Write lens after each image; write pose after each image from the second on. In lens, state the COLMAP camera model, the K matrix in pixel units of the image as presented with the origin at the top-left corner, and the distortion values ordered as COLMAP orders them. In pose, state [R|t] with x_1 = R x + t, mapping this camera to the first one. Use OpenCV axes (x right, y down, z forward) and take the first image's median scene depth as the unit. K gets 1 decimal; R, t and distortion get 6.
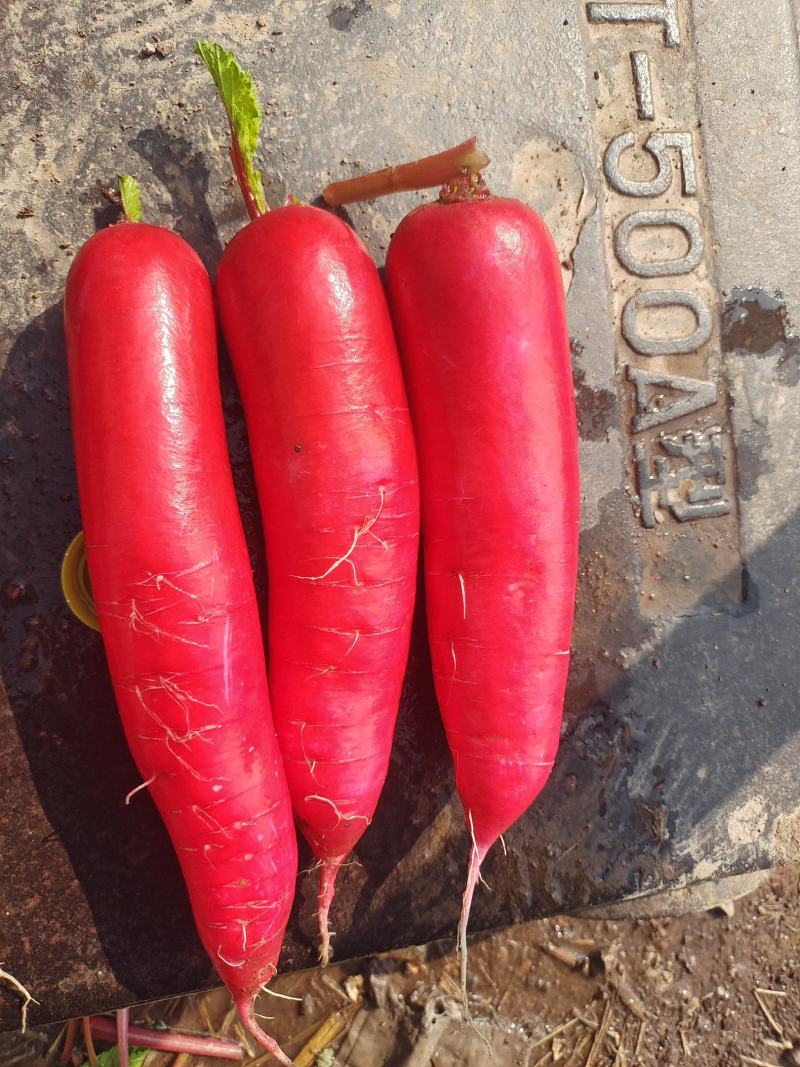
lens RADIAL K [[811.1, 0, 368.4], [0, 811.1, 534.5], [0, 0, 1]] dist [-0.013250, -0.025702]
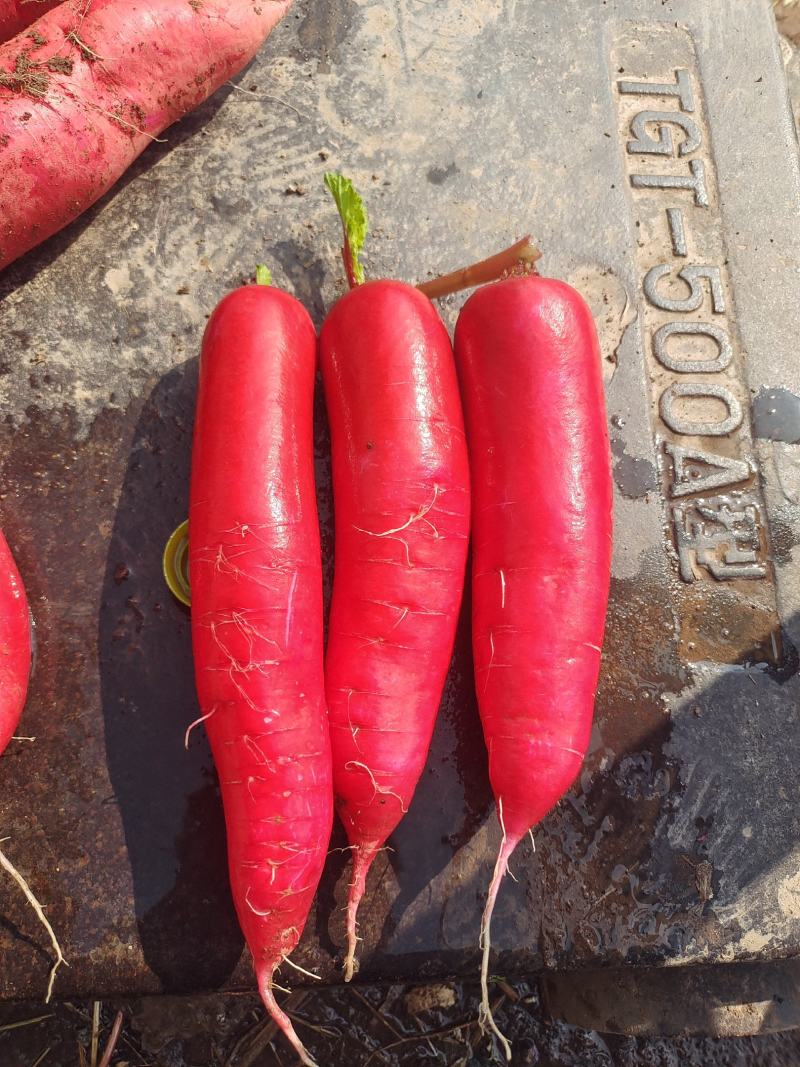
lens RADIAL K [[811.1, 0, 368.4], [0, 811.1, 534.5], [0, 0, 1]] dist [-0.013250, -0.025702]
pose [[0.989872, 0.065606, -0.125894, 0.061448], [-0.099557, 0.952992, -0.286171, 0.310135], [0.101202, 0.295806, 0.949872, -0.100158]]
